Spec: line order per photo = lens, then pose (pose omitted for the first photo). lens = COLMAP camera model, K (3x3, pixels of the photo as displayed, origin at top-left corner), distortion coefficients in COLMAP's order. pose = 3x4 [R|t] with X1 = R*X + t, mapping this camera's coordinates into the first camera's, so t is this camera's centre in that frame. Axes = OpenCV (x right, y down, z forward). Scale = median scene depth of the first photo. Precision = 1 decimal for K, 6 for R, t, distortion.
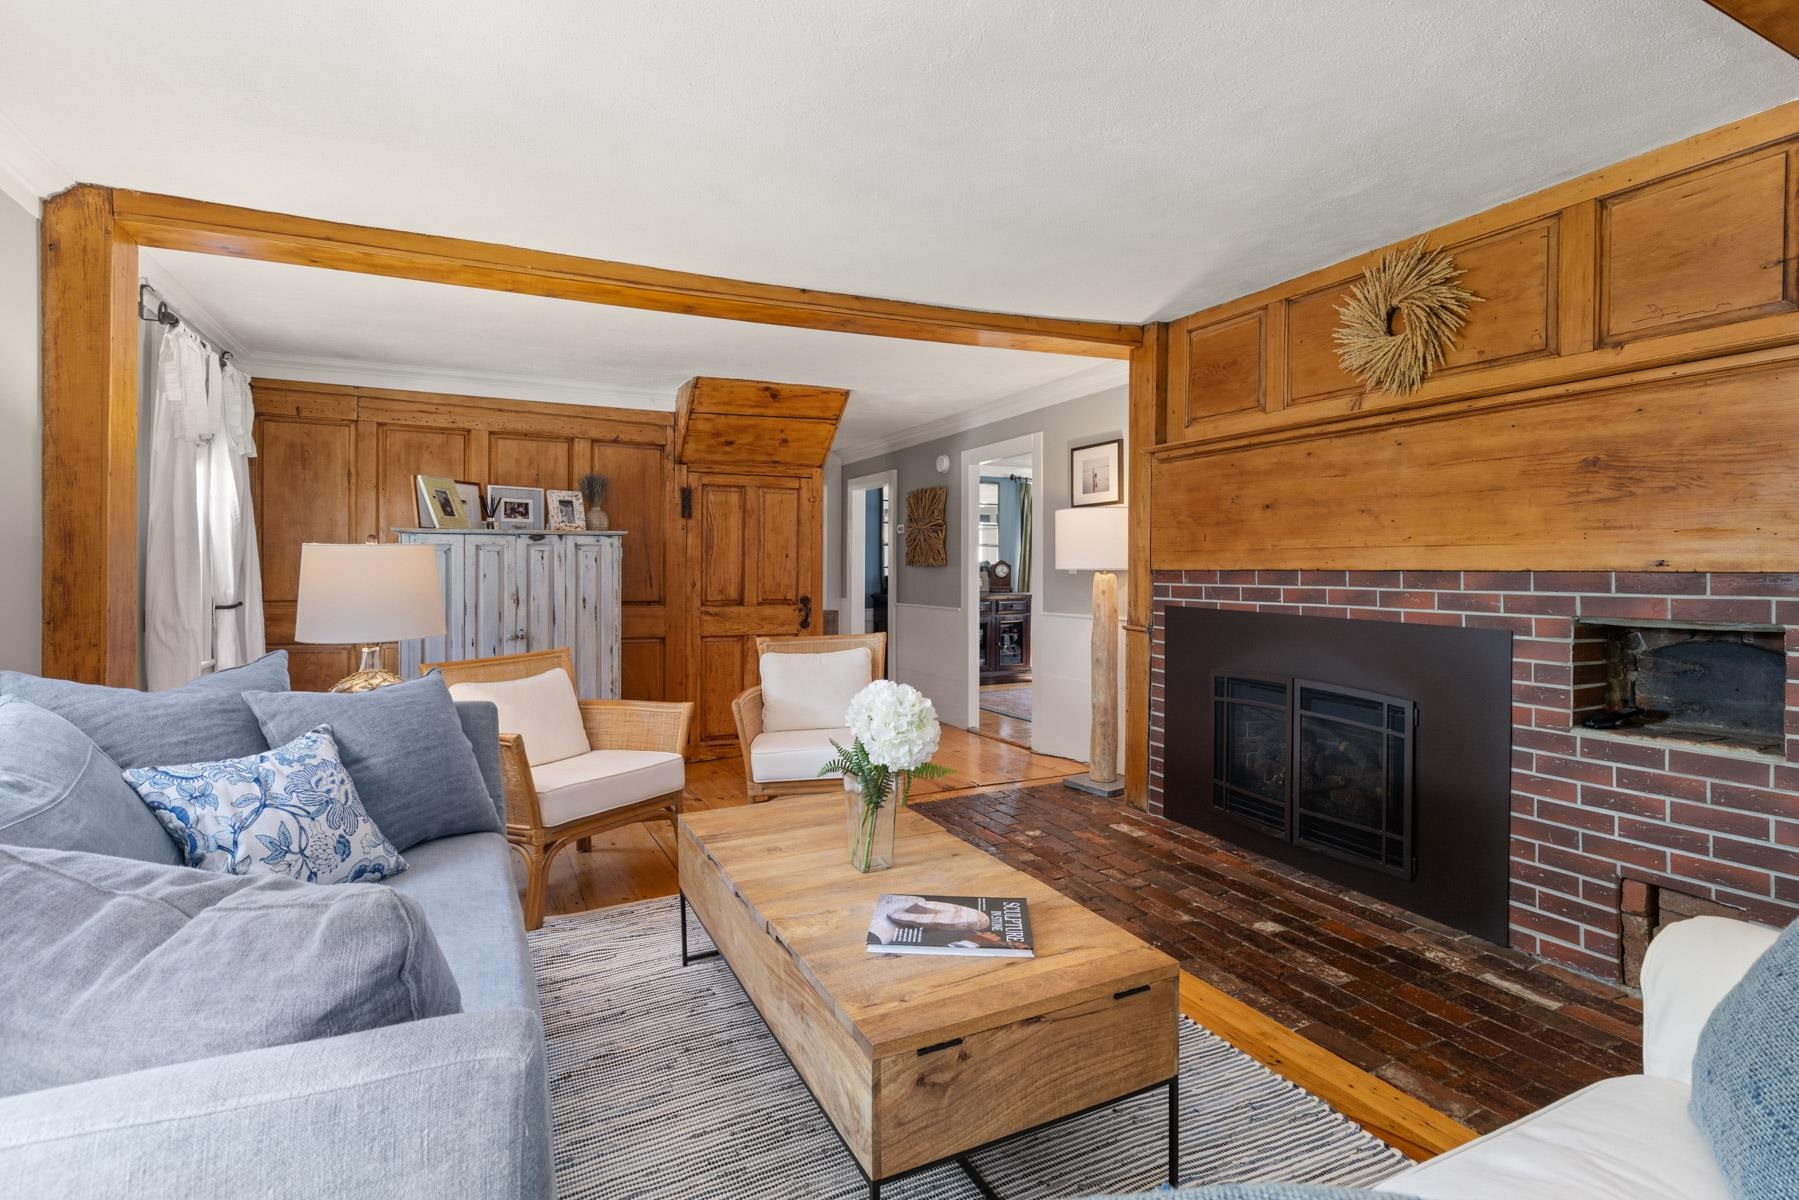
lens RADIAL K [[877.3, 0, 904.0], [0, 877.3, 584.1], [0, 0, 1]] dist [-0.002383, 0.001135]
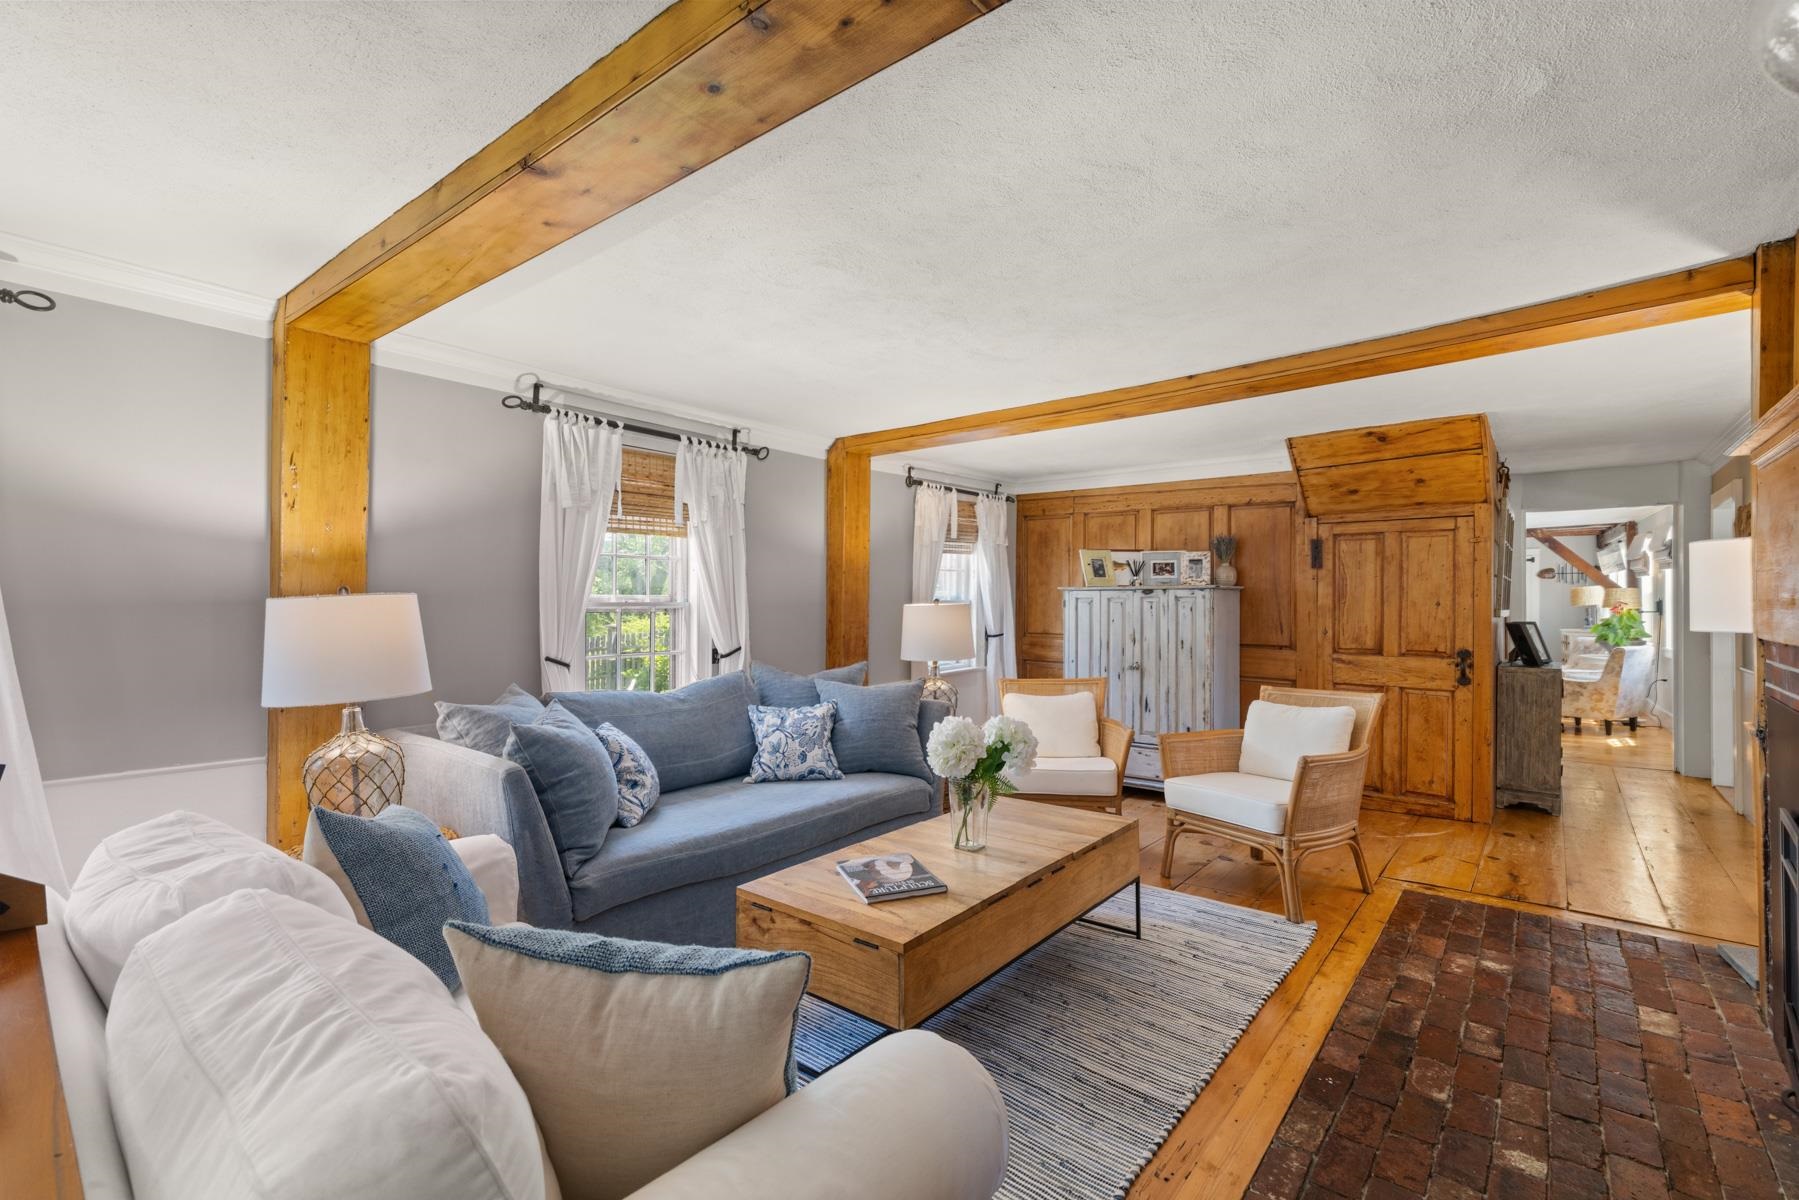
lens RADIAL K [[815.3, 0, 905.6], [0, 815.3, 600.3], [0, 0, 1]] dist [0.004250, -0.000265]
pose [[0.410767, 0.000910, -0.911740, 0.468067], [-0.017525, 0.999823, -0.006897, -0.023130], [0.911572, 0.018811, 0.410710, 0.164038]]
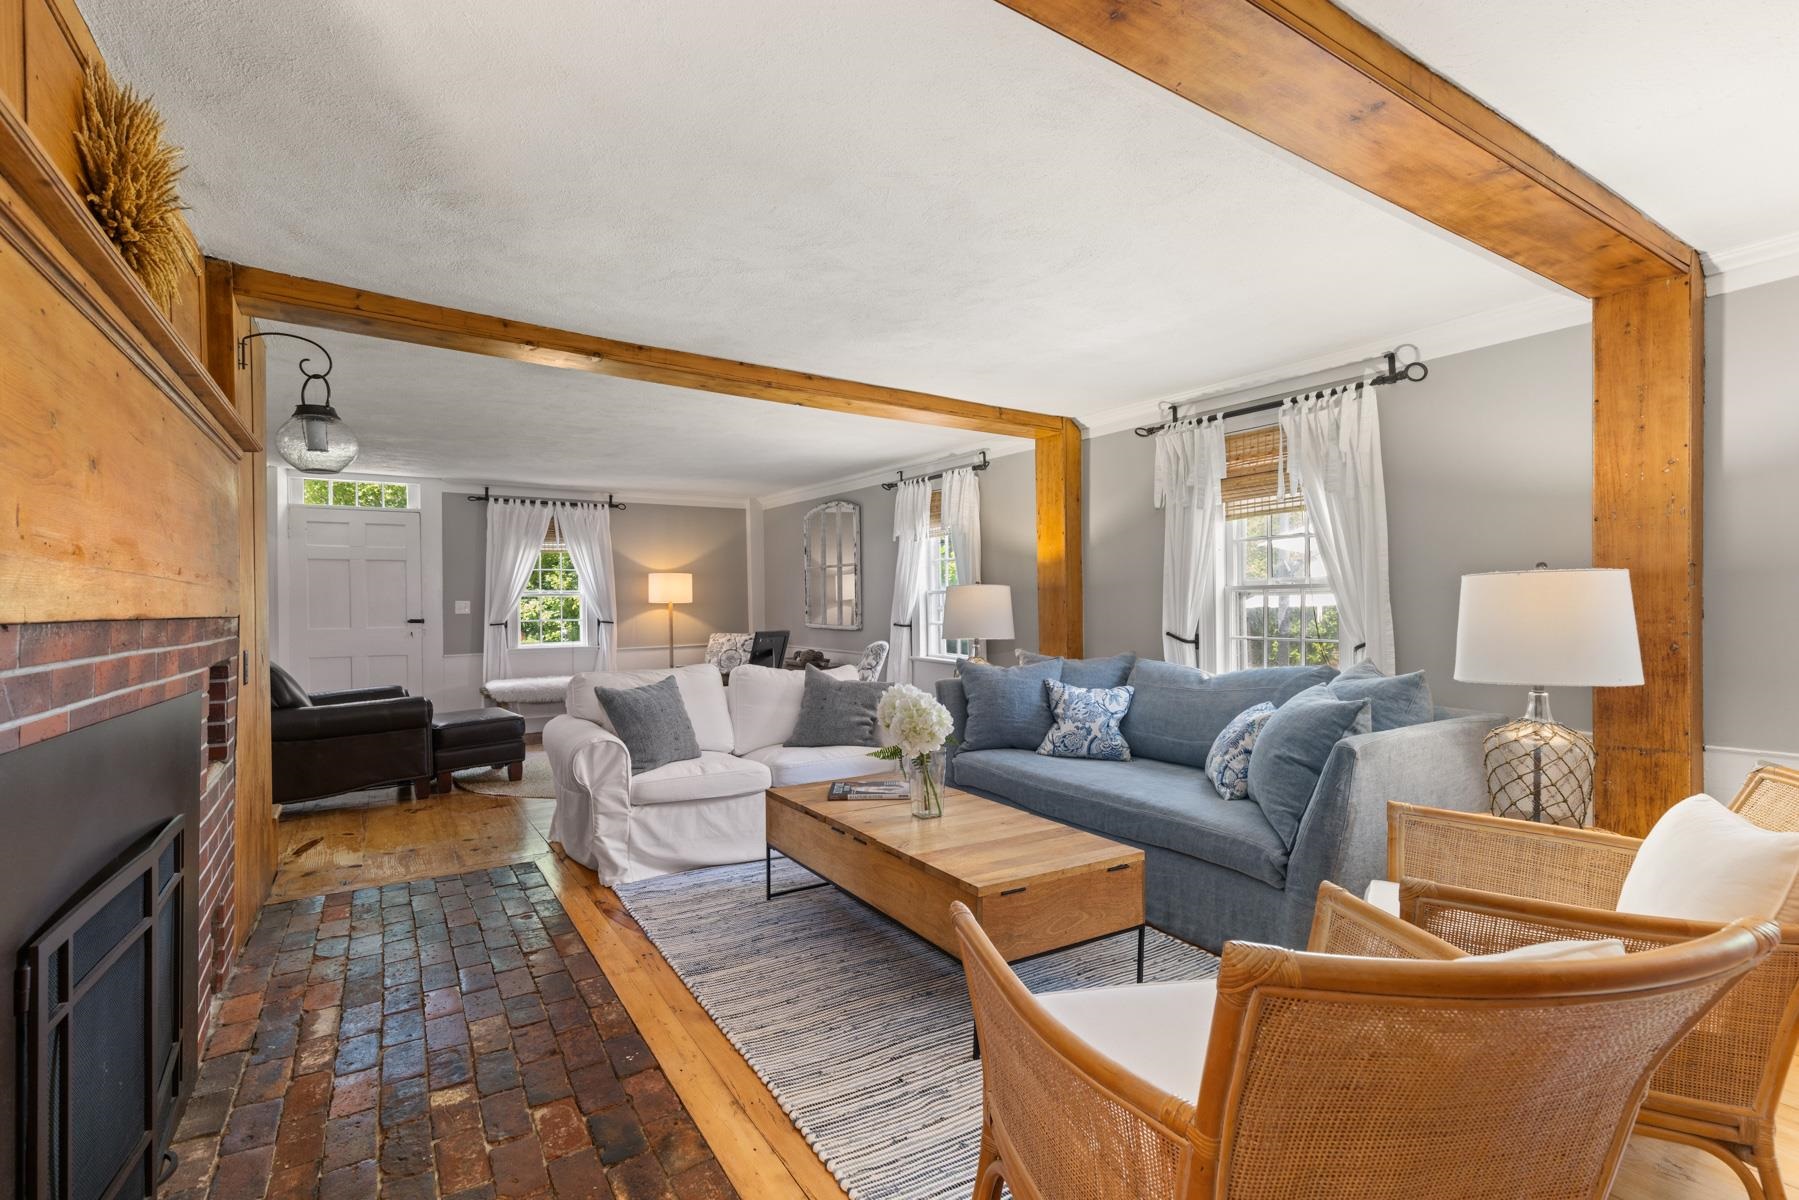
lens RADIAL K [[815.3, 0, 908.0], [0, 815.3, 601.9], [0, 0, 1]] dist [0.004250, -0.000265]
pose [[-0.995389, 0.018094, -0.094200, 0.056725], [0.016790, 0.999752, 0.014620, -0.021172], [0.094441, 0.012971, -0.995446, 0.990598]]
